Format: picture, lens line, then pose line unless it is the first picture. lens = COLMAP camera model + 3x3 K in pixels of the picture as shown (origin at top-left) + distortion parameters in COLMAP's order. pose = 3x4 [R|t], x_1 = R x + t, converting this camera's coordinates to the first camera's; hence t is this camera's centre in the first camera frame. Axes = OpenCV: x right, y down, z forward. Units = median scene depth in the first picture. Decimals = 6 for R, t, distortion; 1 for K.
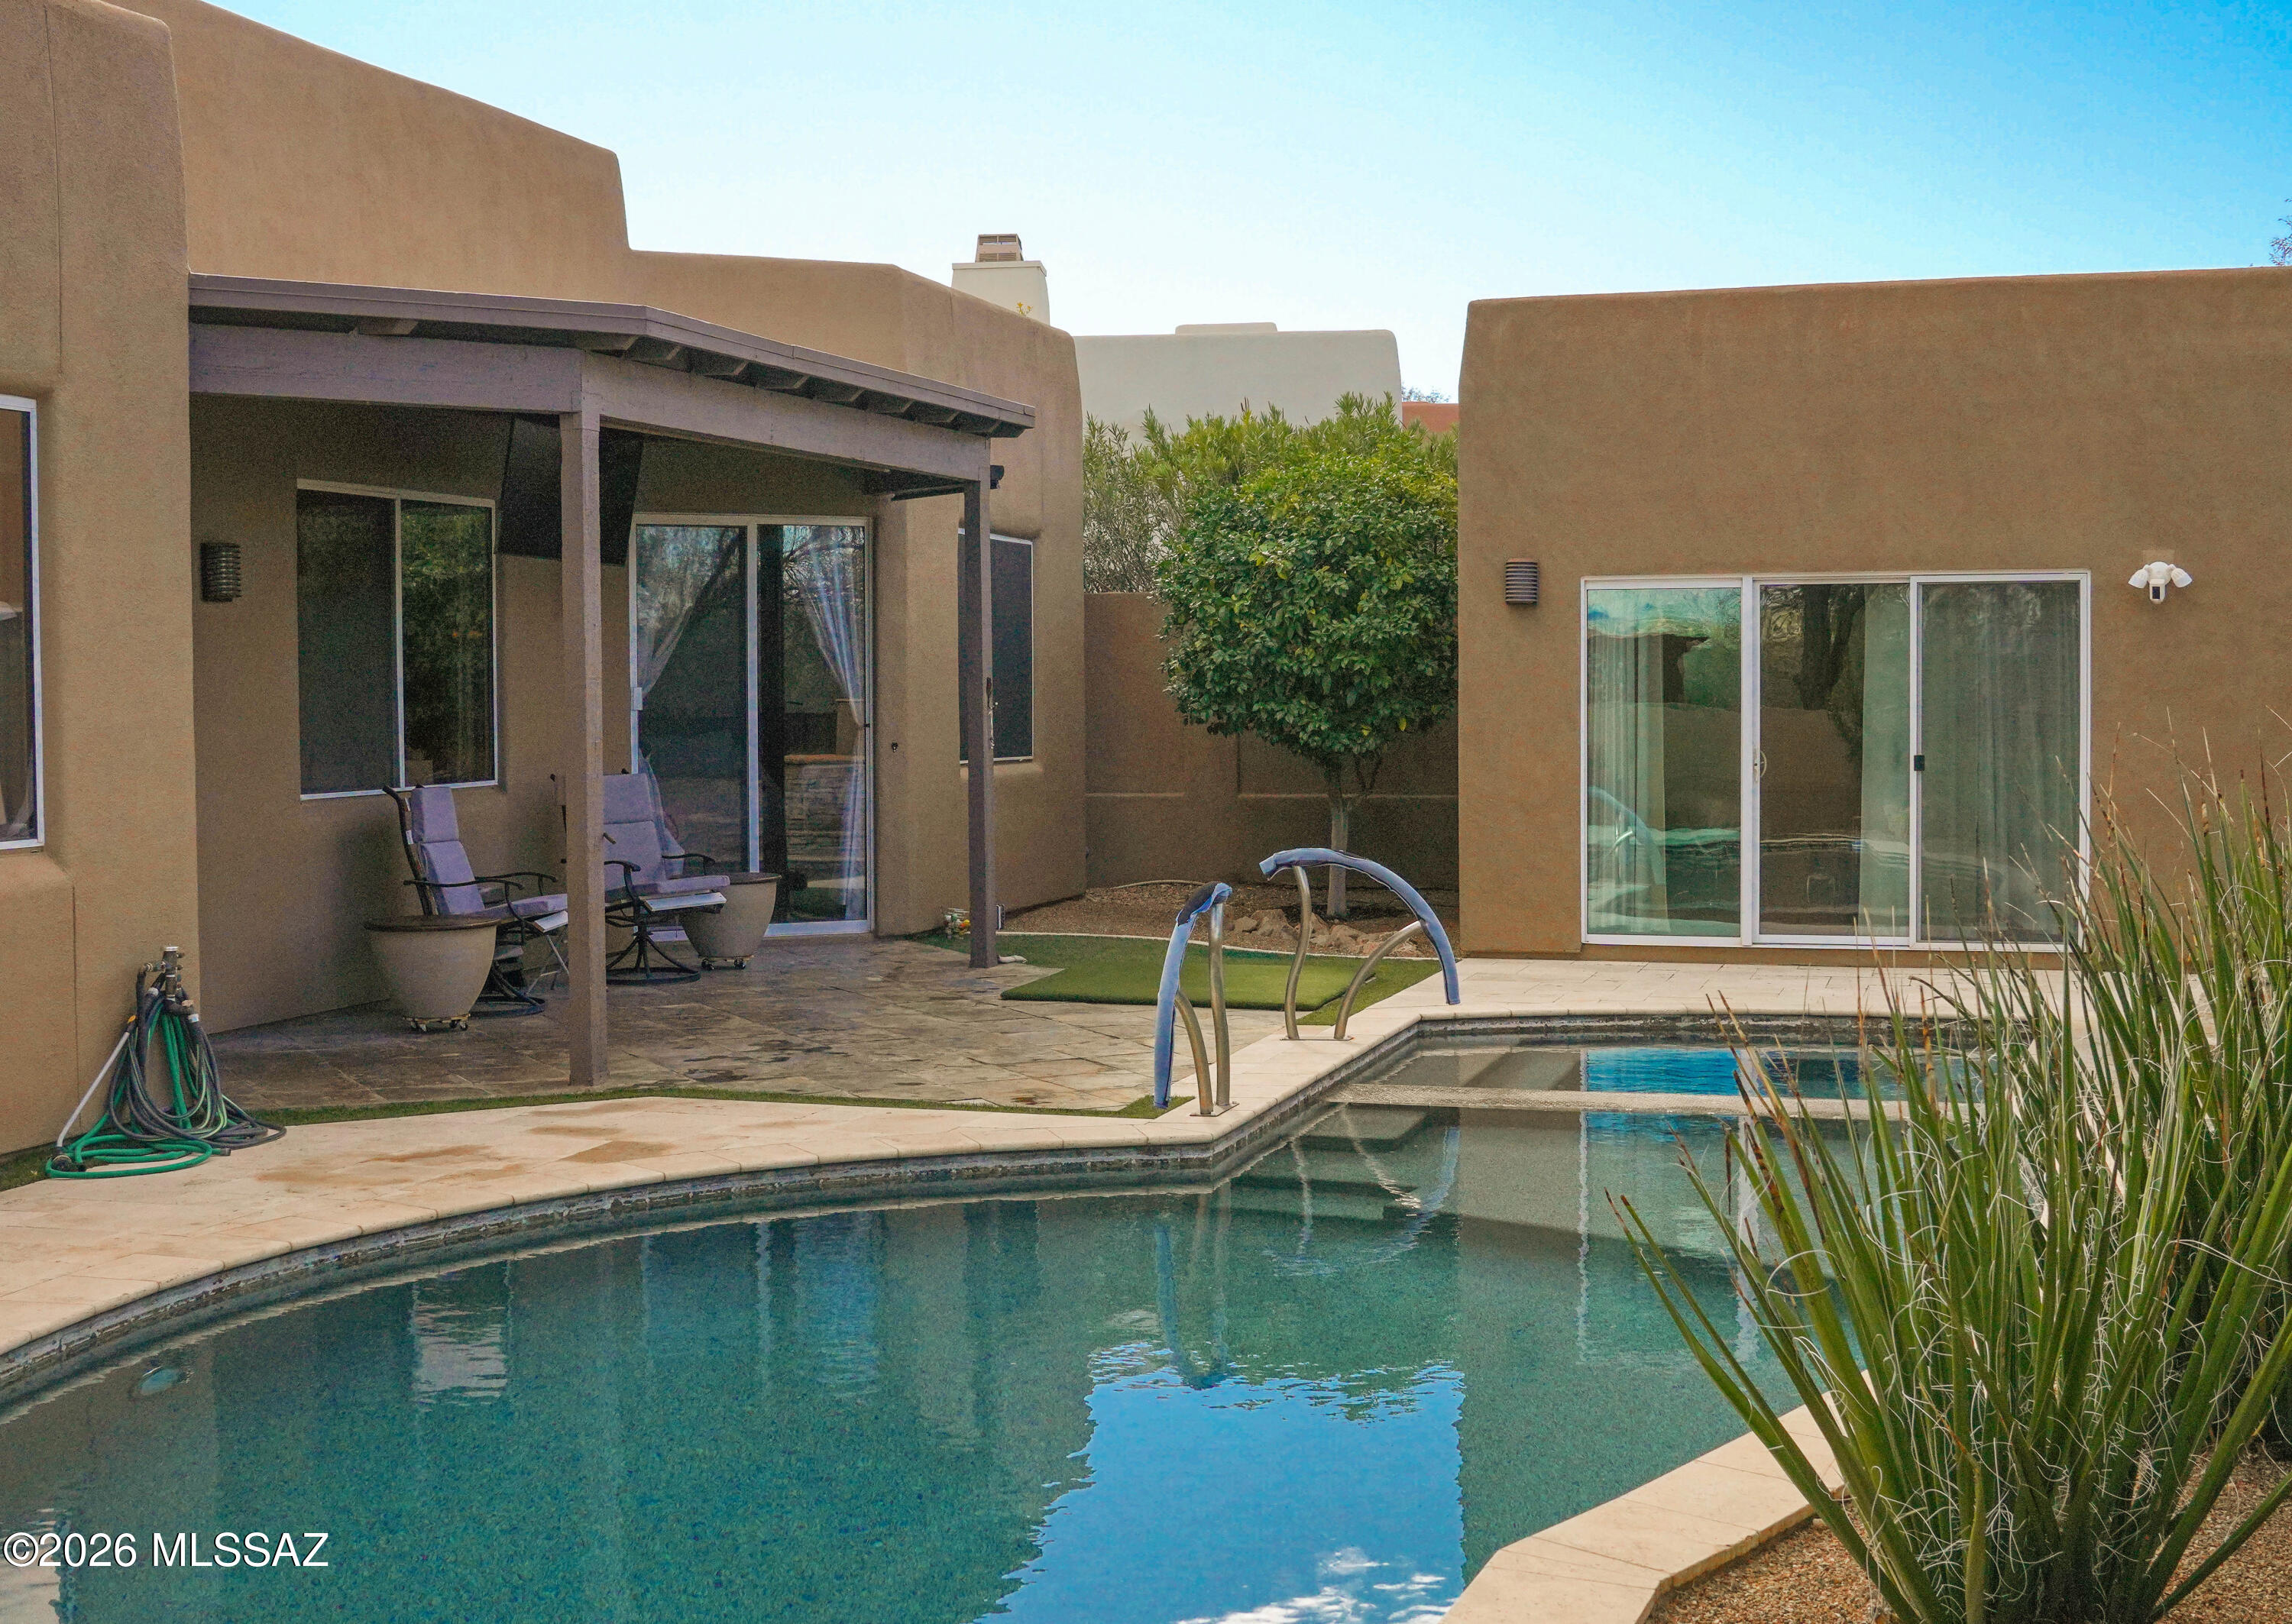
lens RADIAL K [[2504.0, 0, 1146.0], [0, 2504.0, 812.0], [0, 0, 1]] dist [-0.118184, 0.041638]
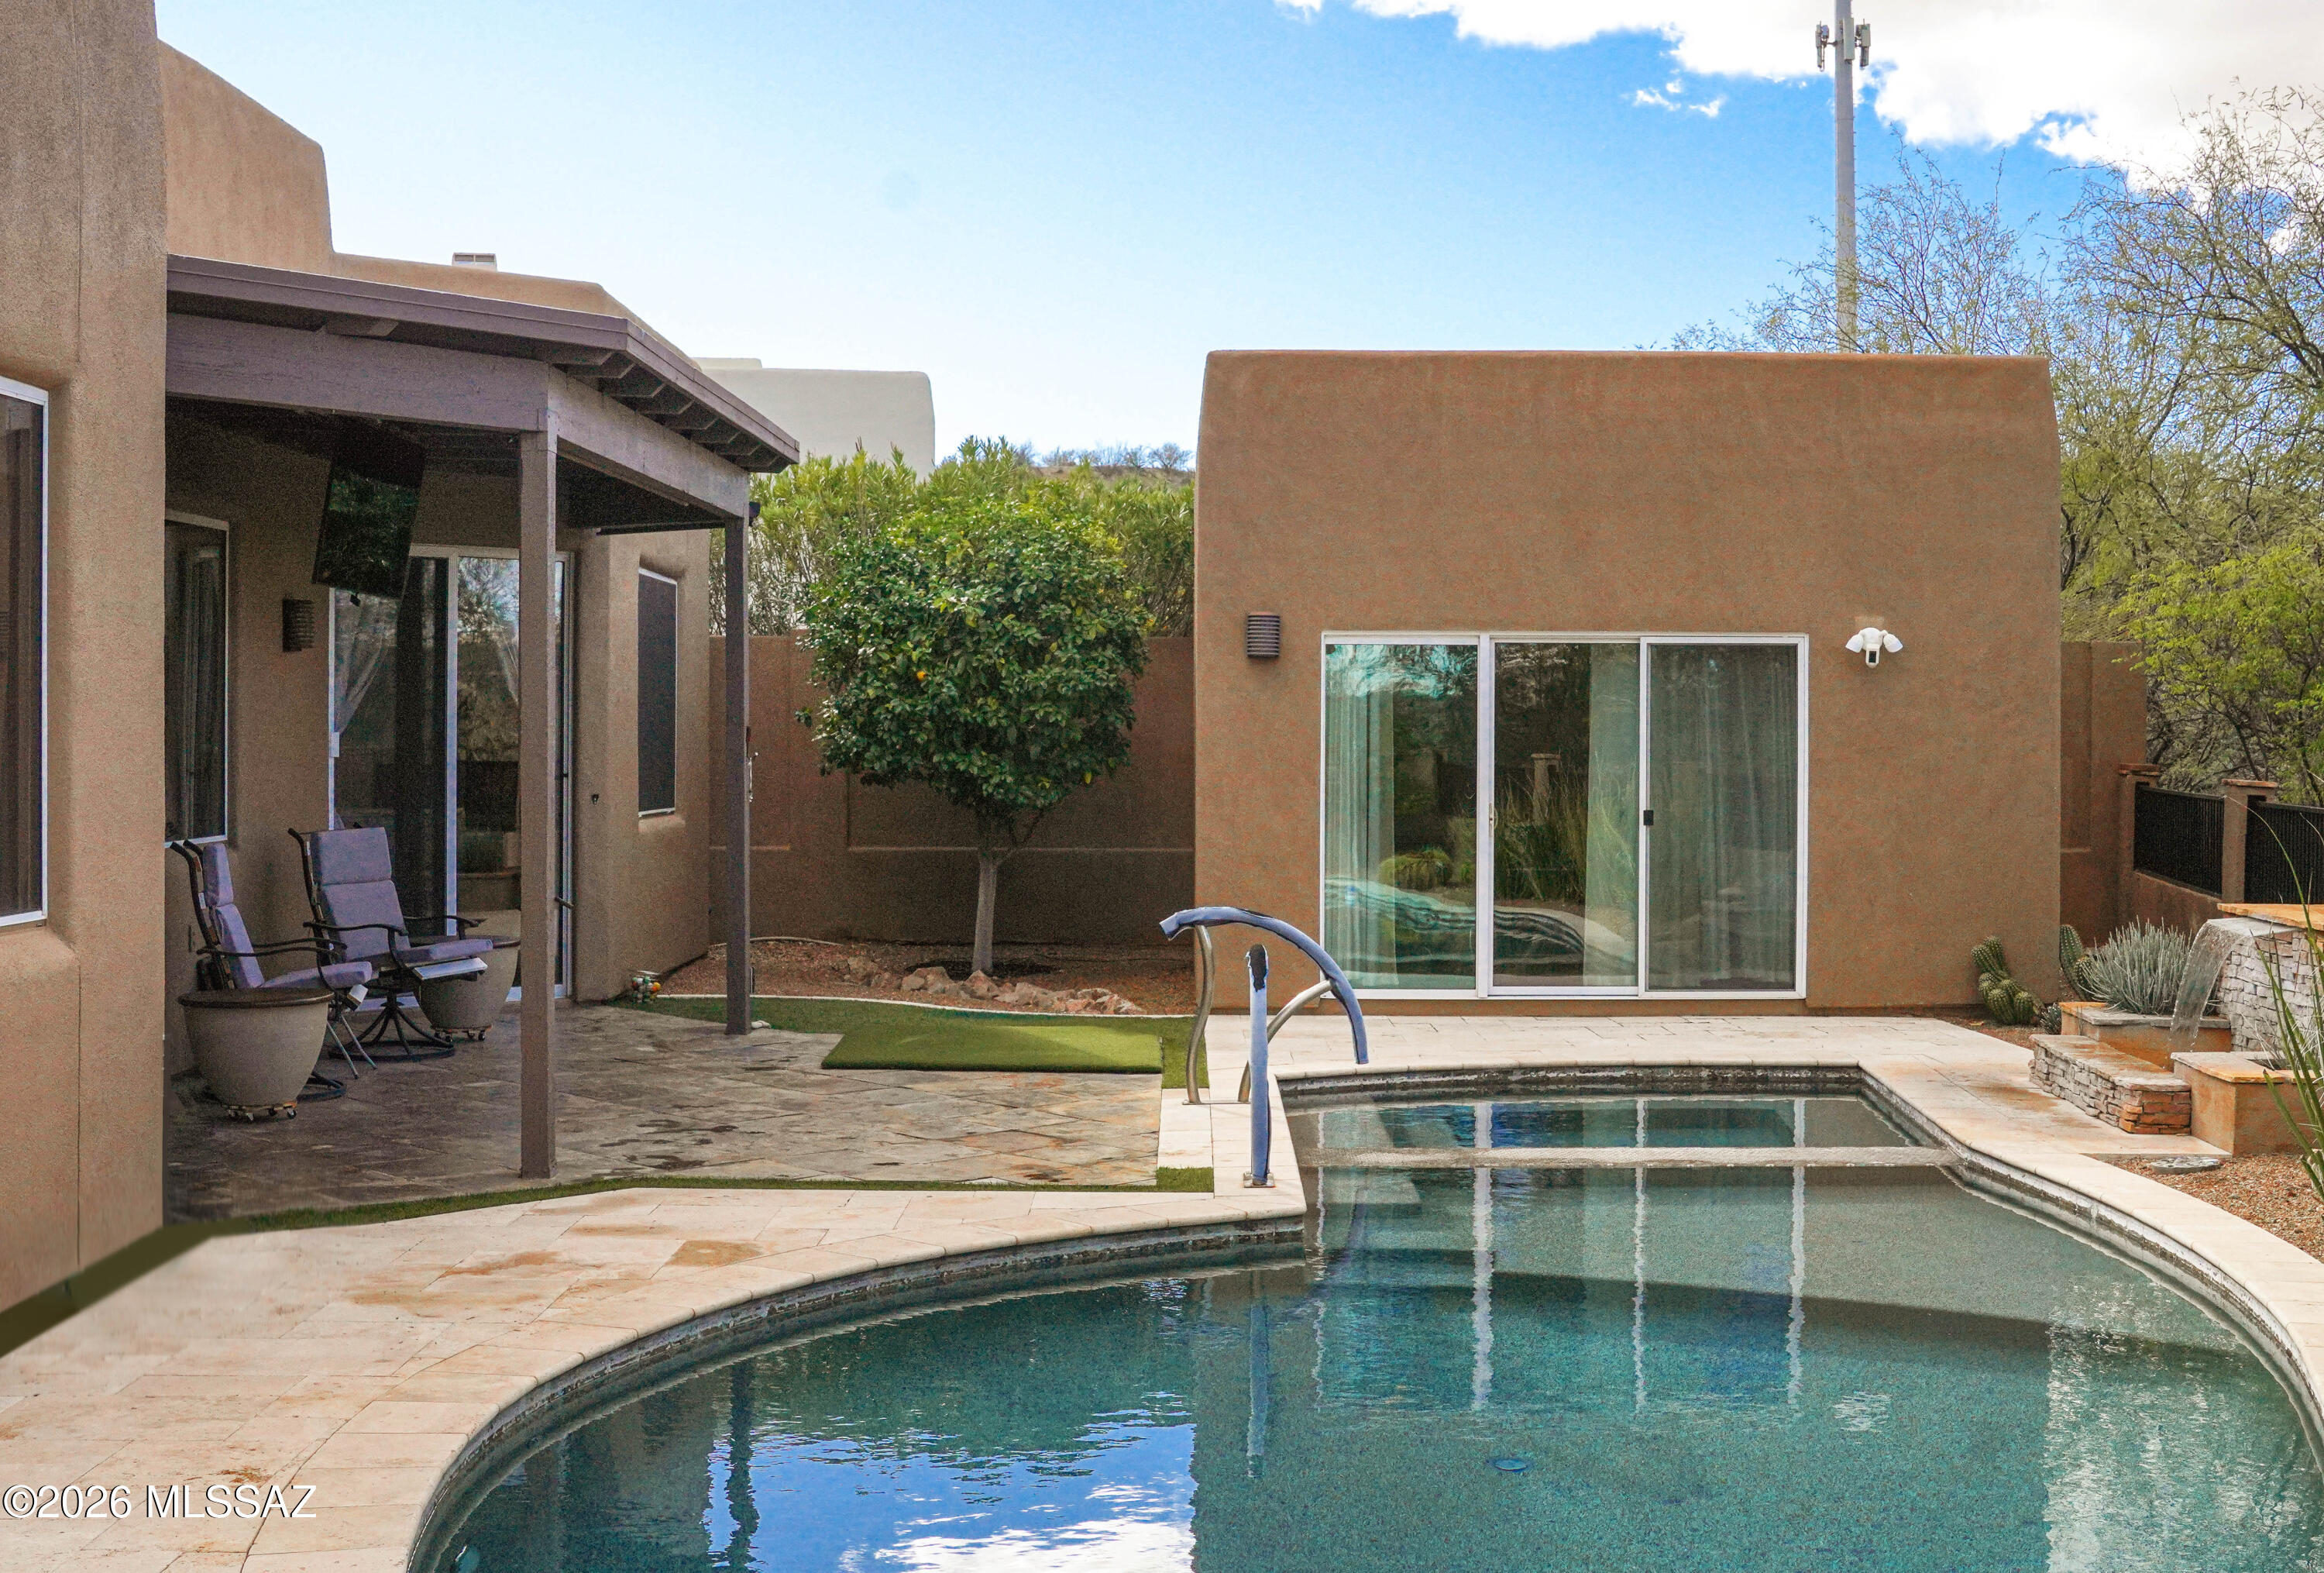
lens RADIAL K [[2544.6, 0, 1162.0], [0, 2544.6, 786.5], [0, 0, 1]] dist [-0.106856, 0.001456]
pose [[0.962668, 0.005001, 0.270637, -0.170822], [0.002851, 0.999586, -0.028615, -0.003215], [-0.270668, 0.028318, 0.962256, 0.037812]]
